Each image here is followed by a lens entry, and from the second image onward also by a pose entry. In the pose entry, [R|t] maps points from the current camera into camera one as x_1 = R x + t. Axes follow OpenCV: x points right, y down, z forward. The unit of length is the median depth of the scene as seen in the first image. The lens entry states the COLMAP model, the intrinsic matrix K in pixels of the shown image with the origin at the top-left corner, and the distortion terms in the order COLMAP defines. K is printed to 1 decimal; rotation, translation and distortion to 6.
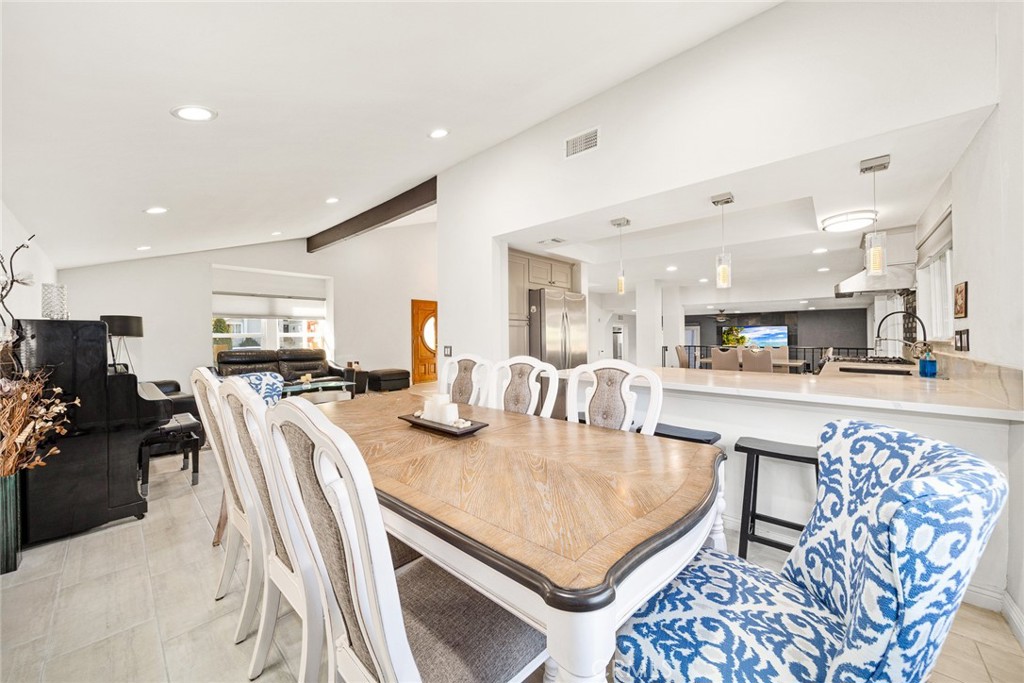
lens RADIAL K [[353.3, 0, 509.8], [0, 353.3, 340.2], [0, 0, 1]] dist [-0.001422, -0.000145]
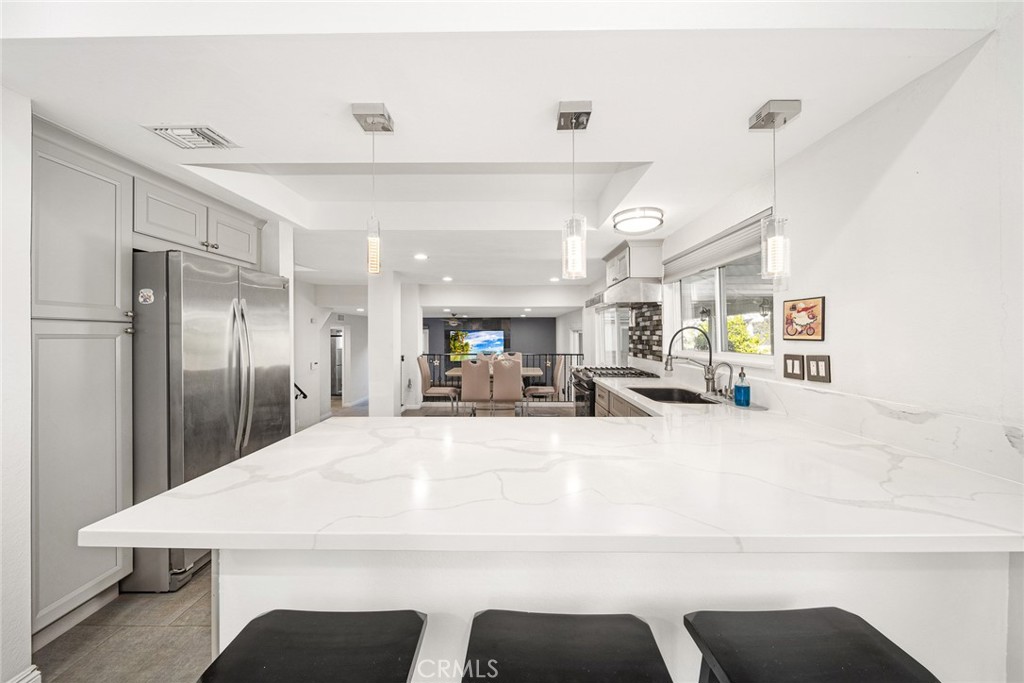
lens RADIAL K [[353.3, 0, 509.8], [0, 353.3, 340.2], [0, 0, 1]] dist [-0.001422, -0.000145]
pose [[0.721259, -0.009734, 0.692597, 0.085031], [0.009047, 0.999948, 0.004632, -0.032085], [-0.692607, 0.002925, 0.721310, 0.383173]]
